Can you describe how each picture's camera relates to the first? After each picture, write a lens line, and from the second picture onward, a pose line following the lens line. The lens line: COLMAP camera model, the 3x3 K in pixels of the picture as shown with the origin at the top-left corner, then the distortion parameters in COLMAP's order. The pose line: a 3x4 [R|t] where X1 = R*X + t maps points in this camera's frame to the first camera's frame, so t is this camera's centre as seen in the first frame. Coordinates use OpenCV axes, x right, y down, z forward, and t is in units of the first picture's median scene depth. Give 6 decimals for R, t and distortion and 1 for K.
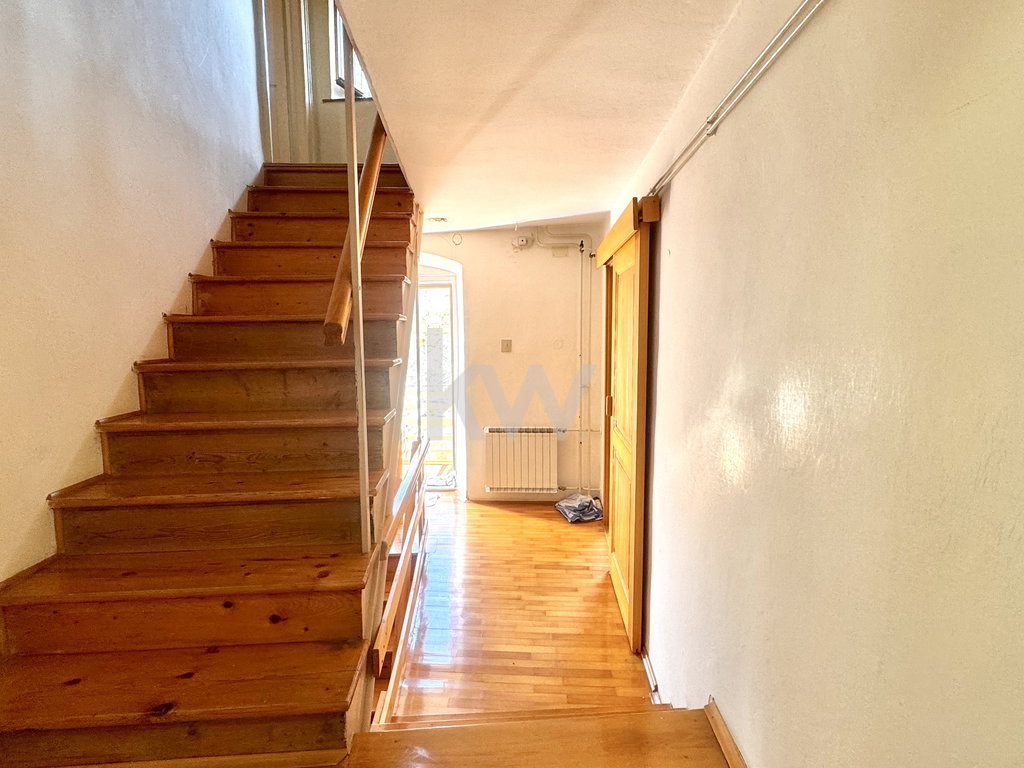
lens RADIAL K [[535.5, 0, 505.7], [0, 535.5, 383.1], [0, 0, 1]] dist [-0.007669, -0.000699]
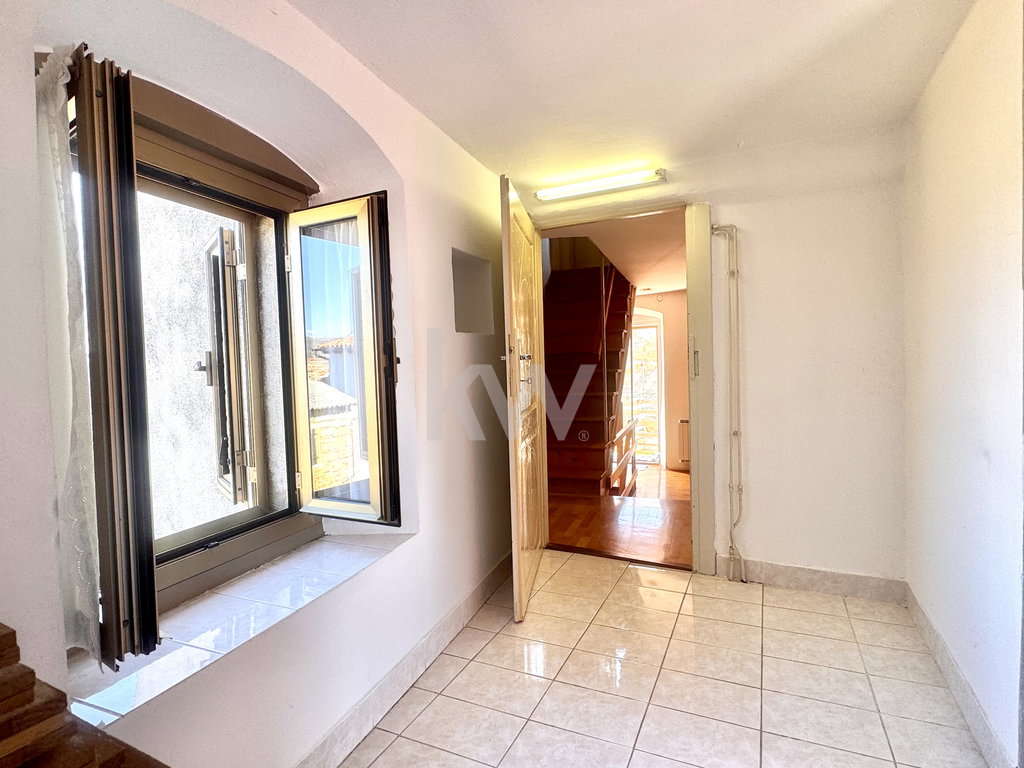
lens RADIAL K [[535.5, 0, 511.3], [0, 535.5, 380.7], [0, 0, 1]] dist [-0.007669, -0.000699]
pose [[0.918609, -0.005653, -0.395128, 0.234272], [-0.017712, 0.998304, -0.055460, 0.120864], [0.394772, 0.057945, 0.916950, -1.079555]]
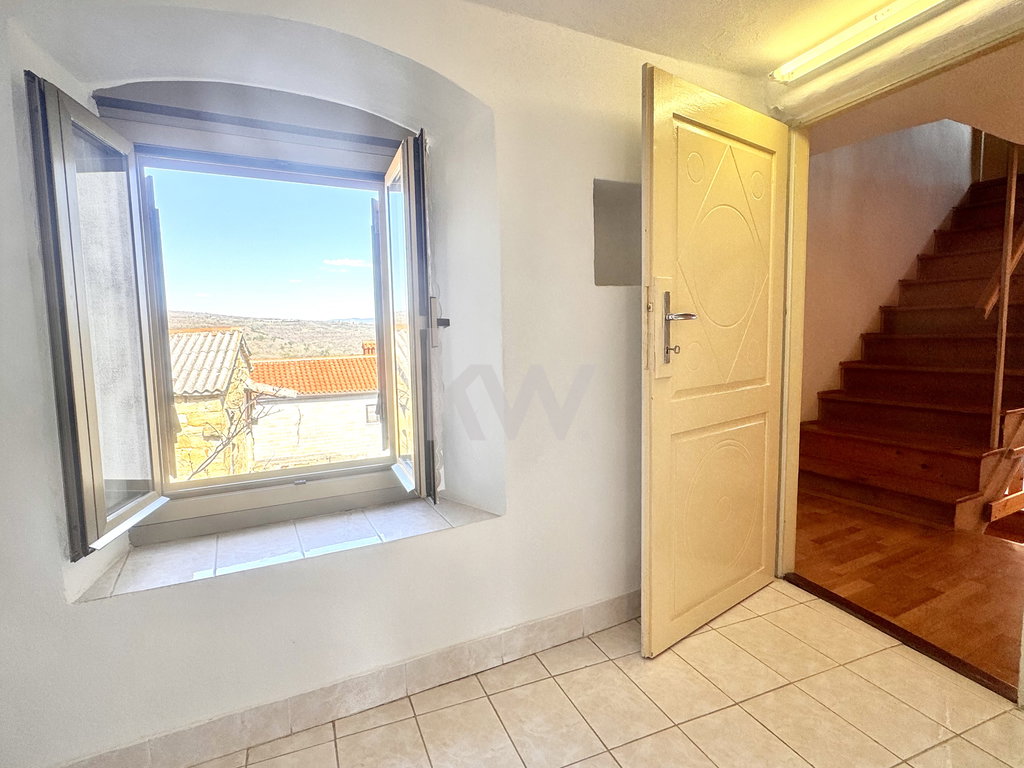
lens RADIAL K [[535.5, 0, 509.5], [0, 535.5, 383.3], [0, 0, 1]] dist [-0.007669, -0.000699]
pose [[0.405367, 0.089534, -0.909759, 0.415514], [-0.074442, 0.995120, 0.064766, 0.085468], [0.911118, 0.041471, 0.410054, -0.705914]]
